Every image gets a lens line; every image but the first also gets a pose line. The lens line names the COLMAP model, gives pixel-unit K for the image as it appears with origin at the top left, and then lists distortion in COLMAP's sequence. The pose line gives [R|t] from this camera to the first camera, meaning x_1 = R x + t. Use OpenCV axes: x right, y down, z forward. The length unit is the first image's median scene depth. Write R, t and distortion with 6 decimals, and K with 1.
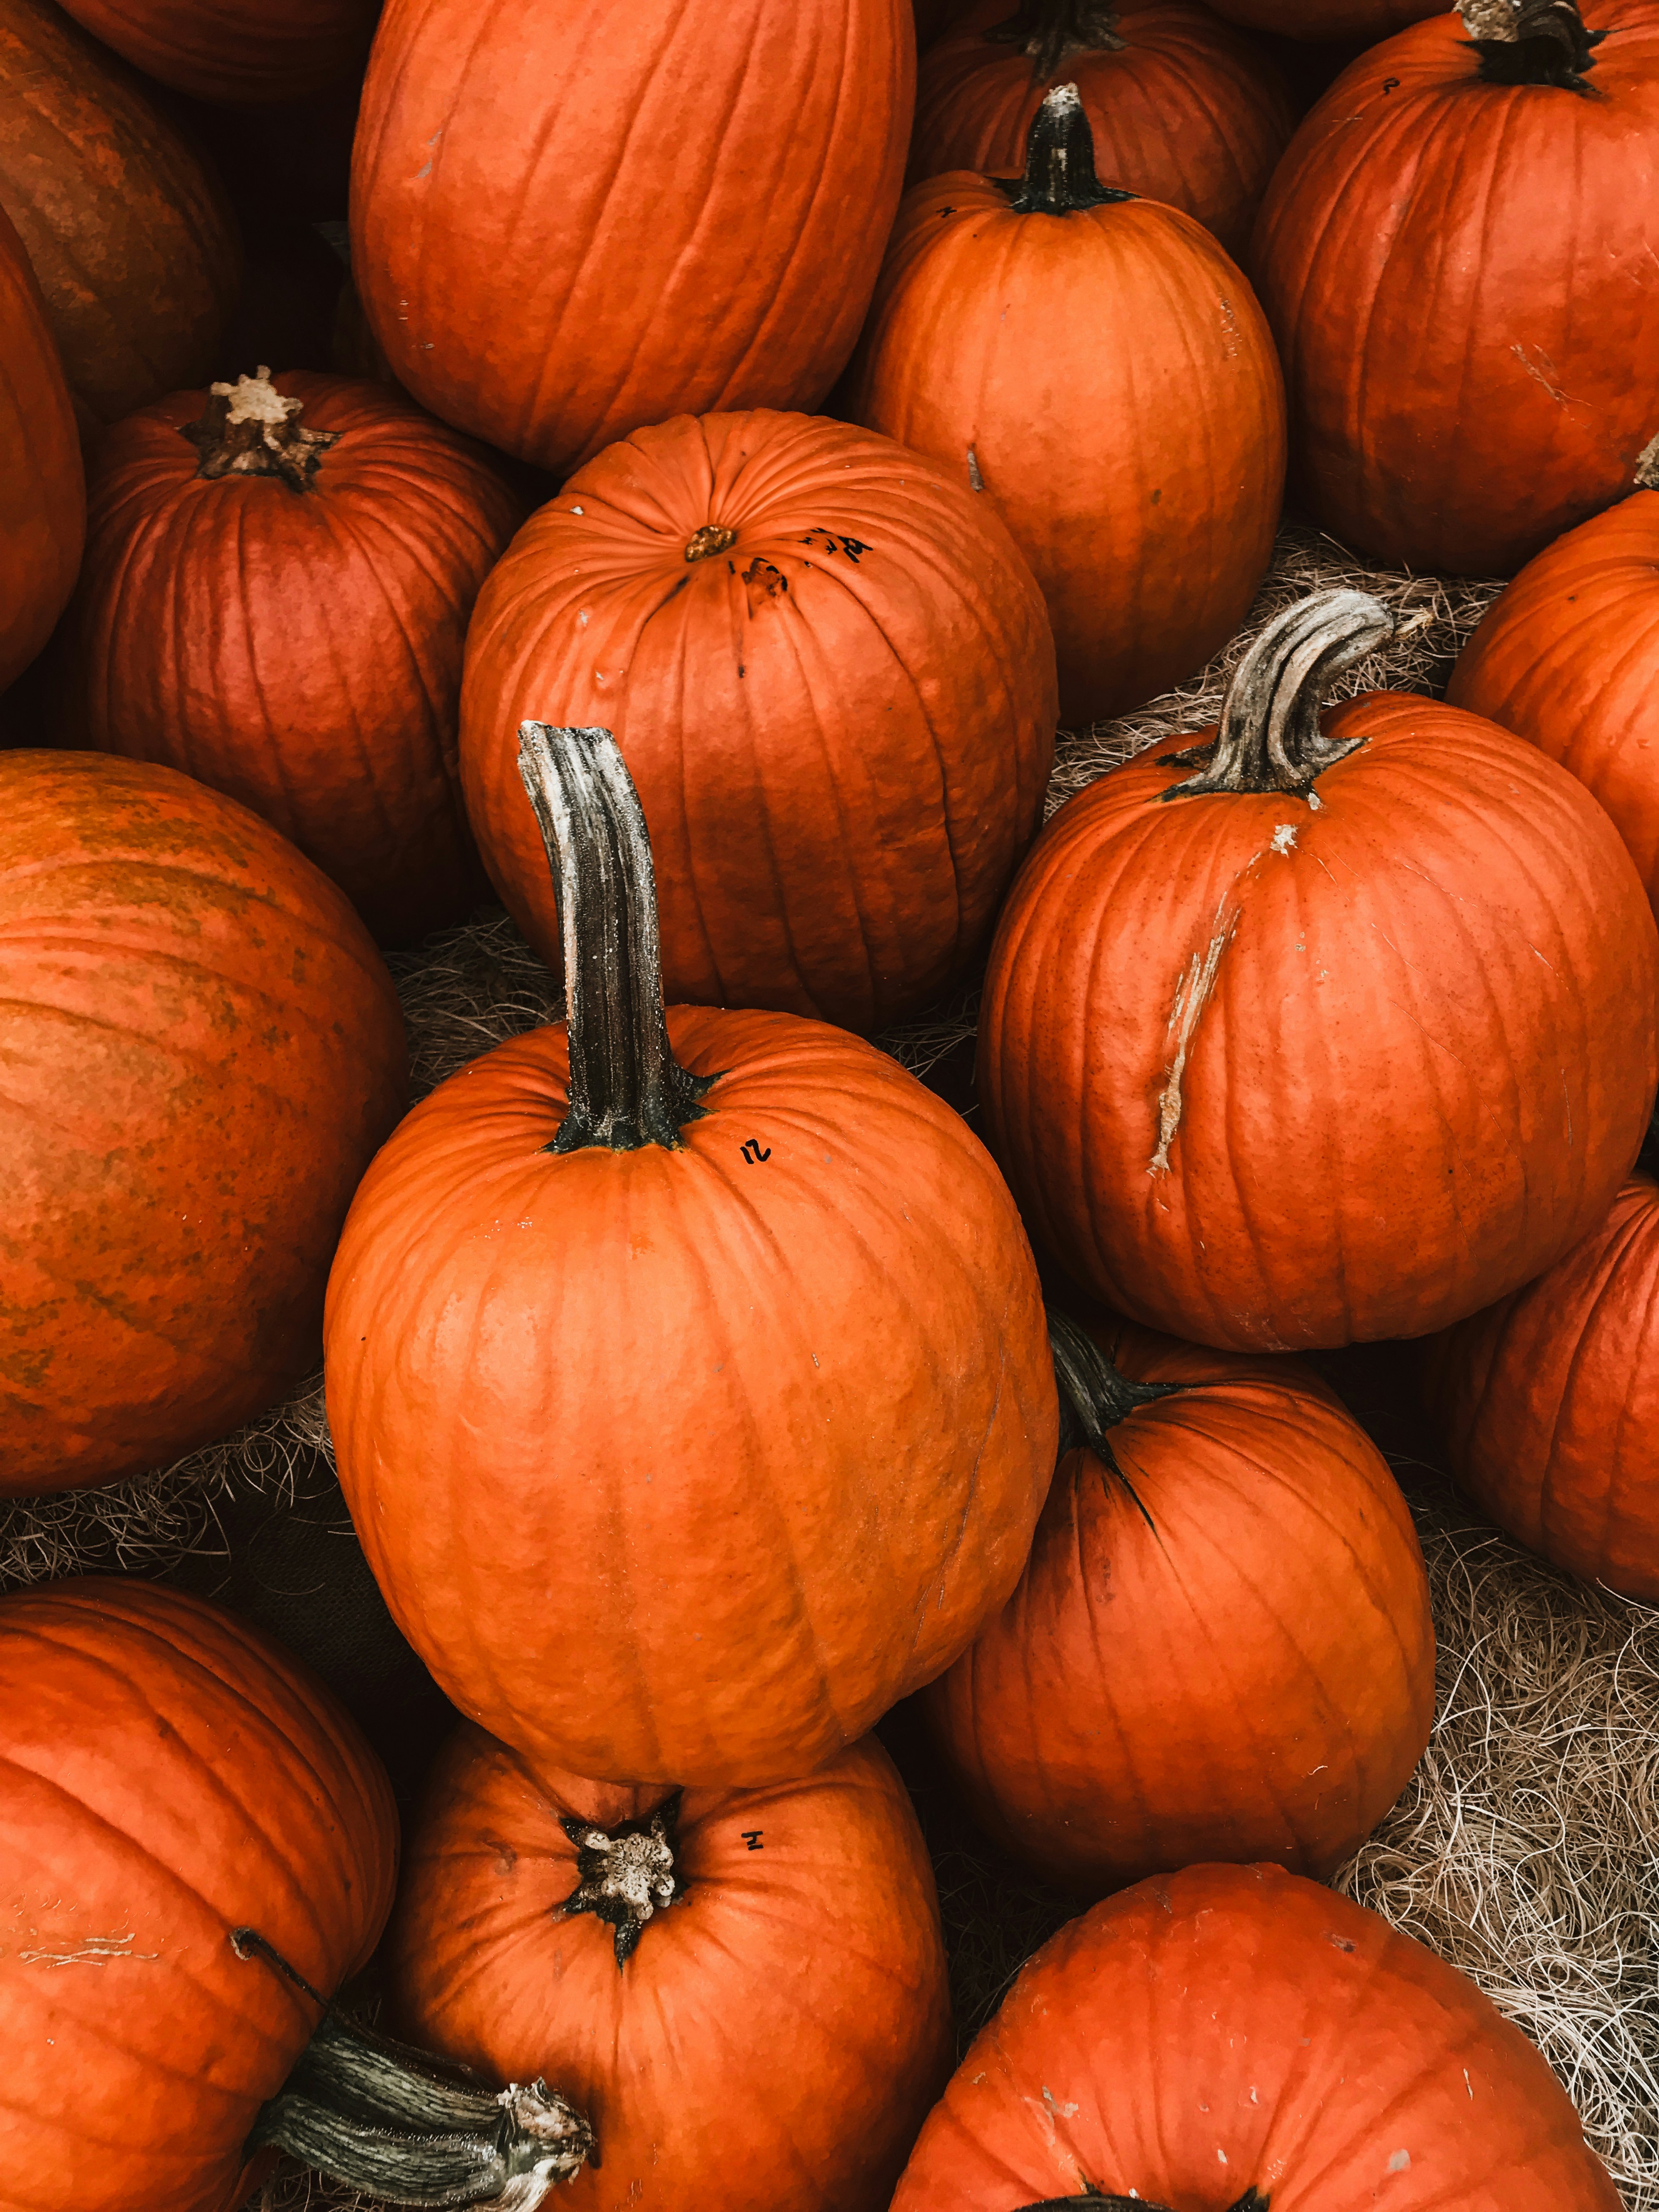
lens RADIAL K [[1829.1, 0, 831.8], [0, 1829.1, 1101.6], [0, 0, 1]] dist [0.034461, -0.022634]
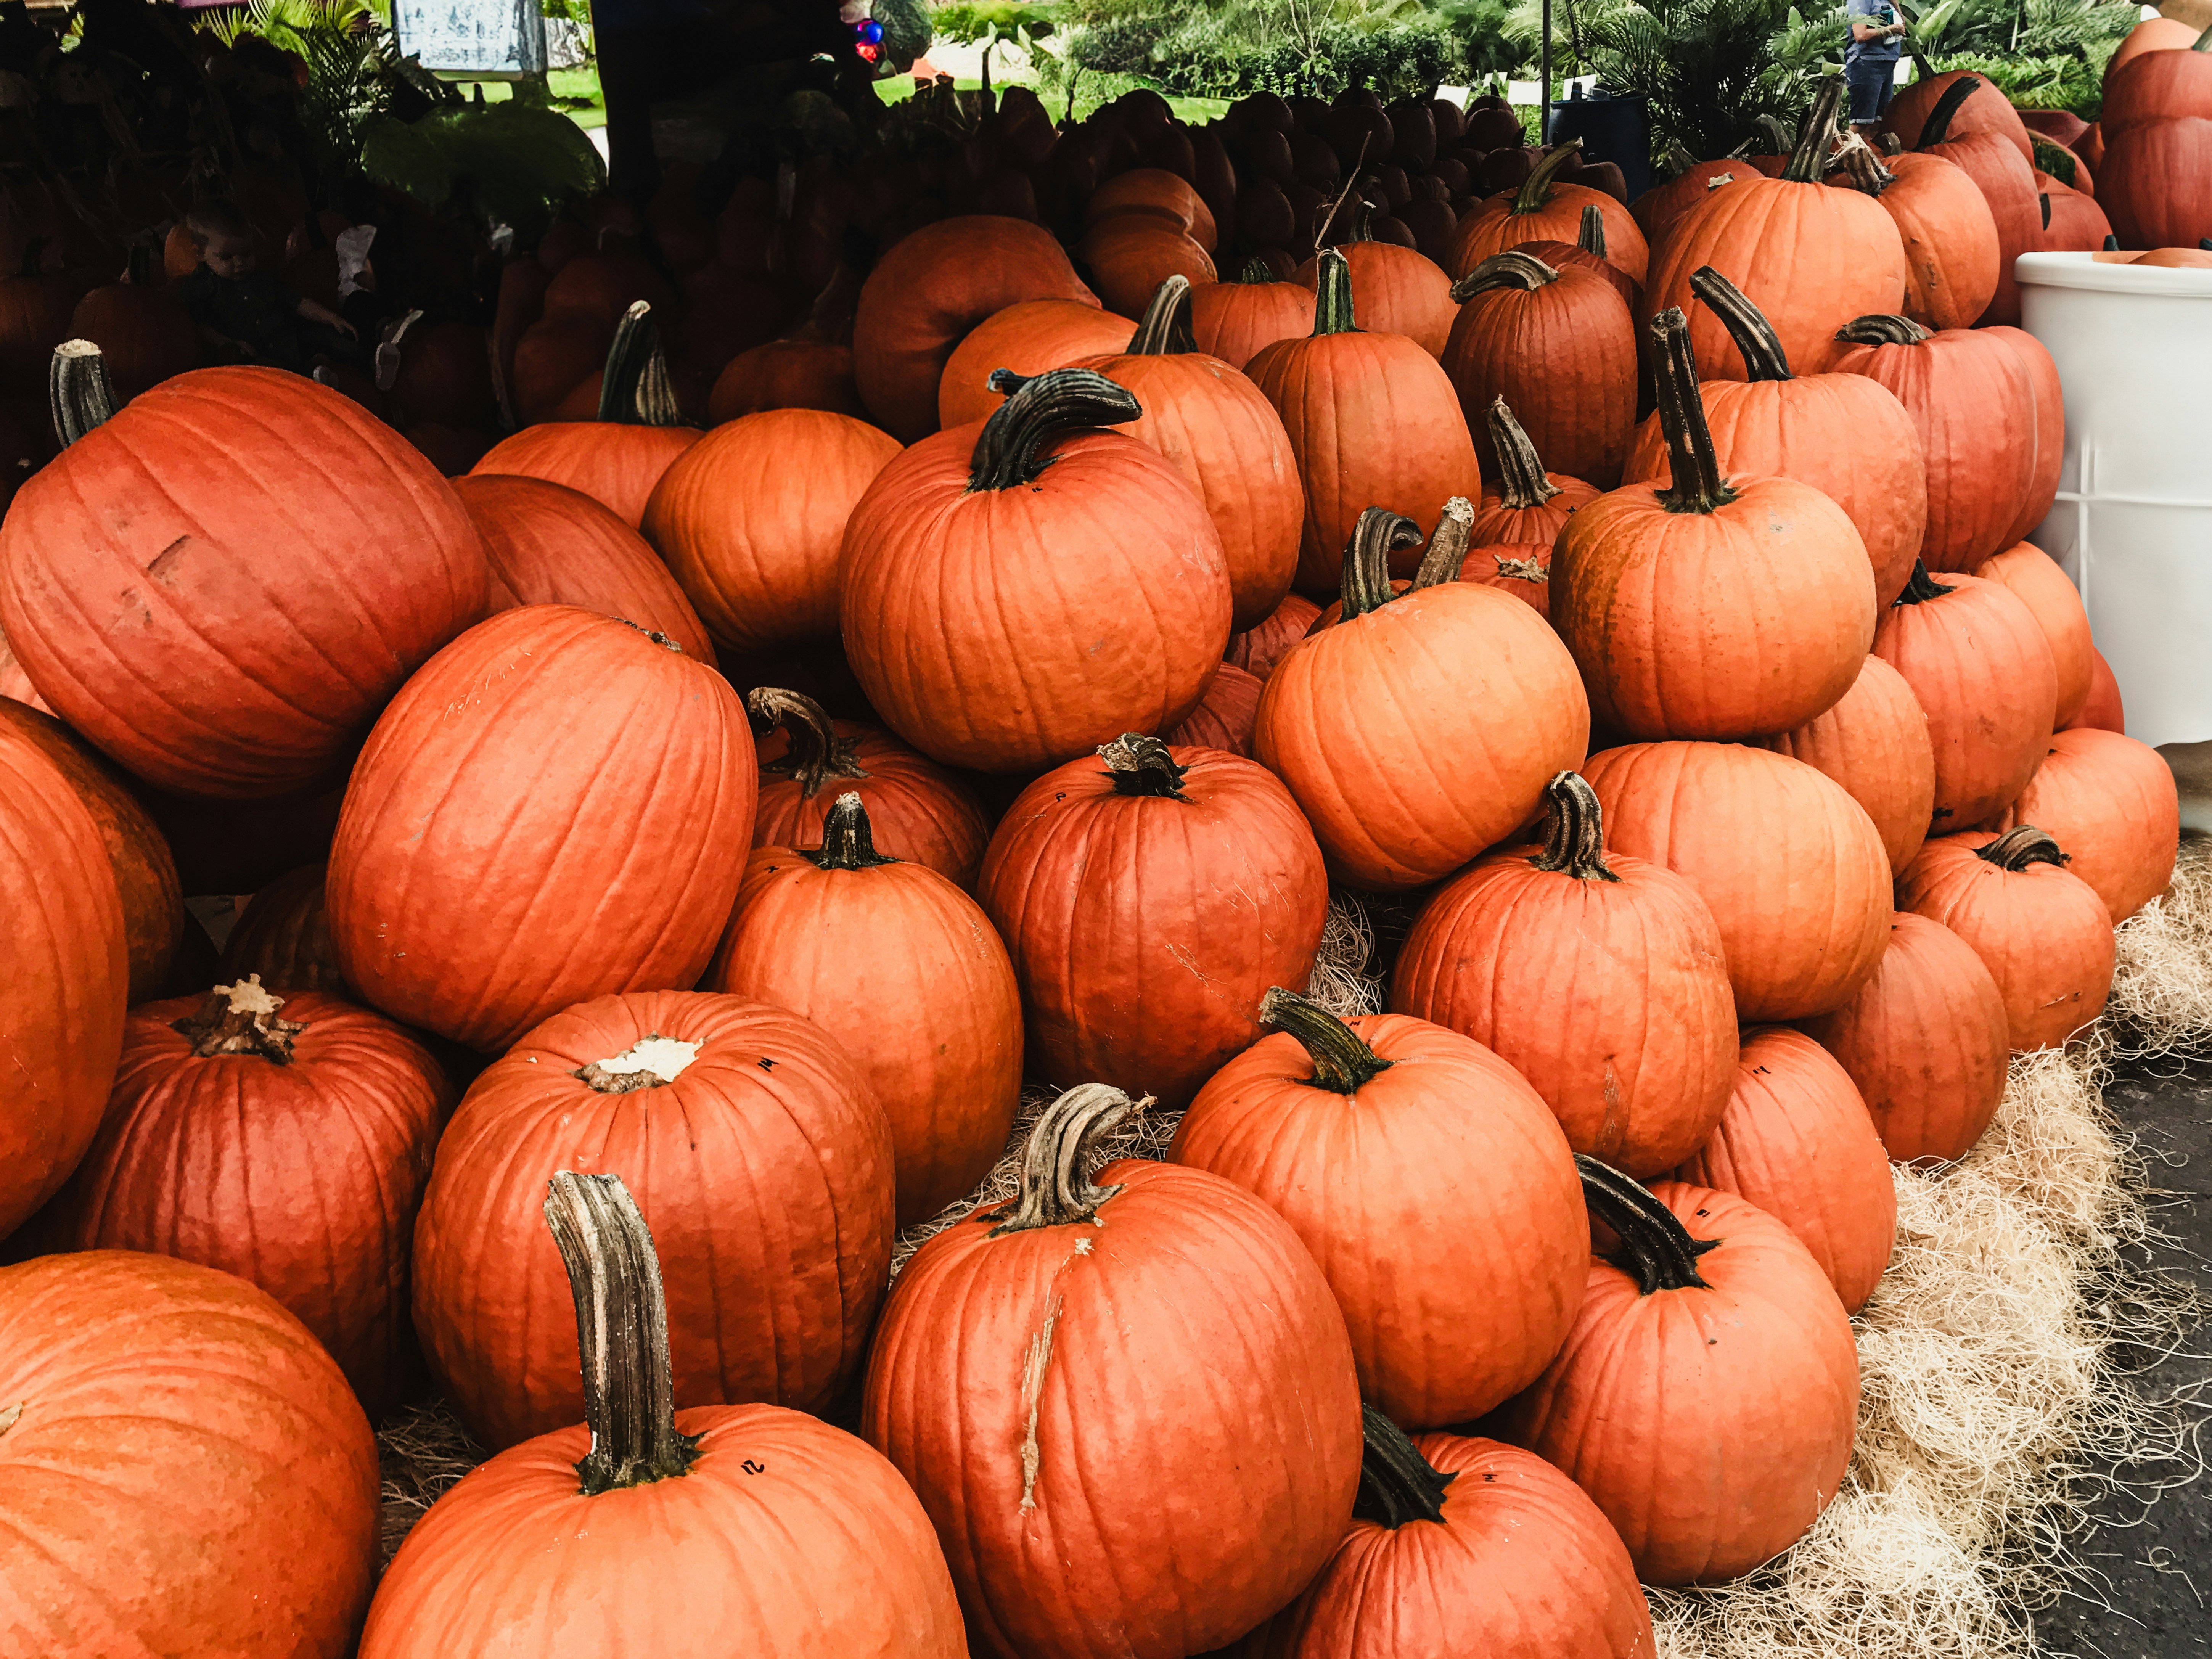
lens RADIAL K [[1829.1, 0, 1104.0], [0, 1829.1, 829.4], [0, 0, 1]] dist [0.034461, -0.022634]
pose [[0.949392, 0.001644, 0.314091, -0.170090], [0.149871, 0.876437, -0.457599, 0.209114], [-0.276033, 0.481514, 0.831836, -0.308077]]
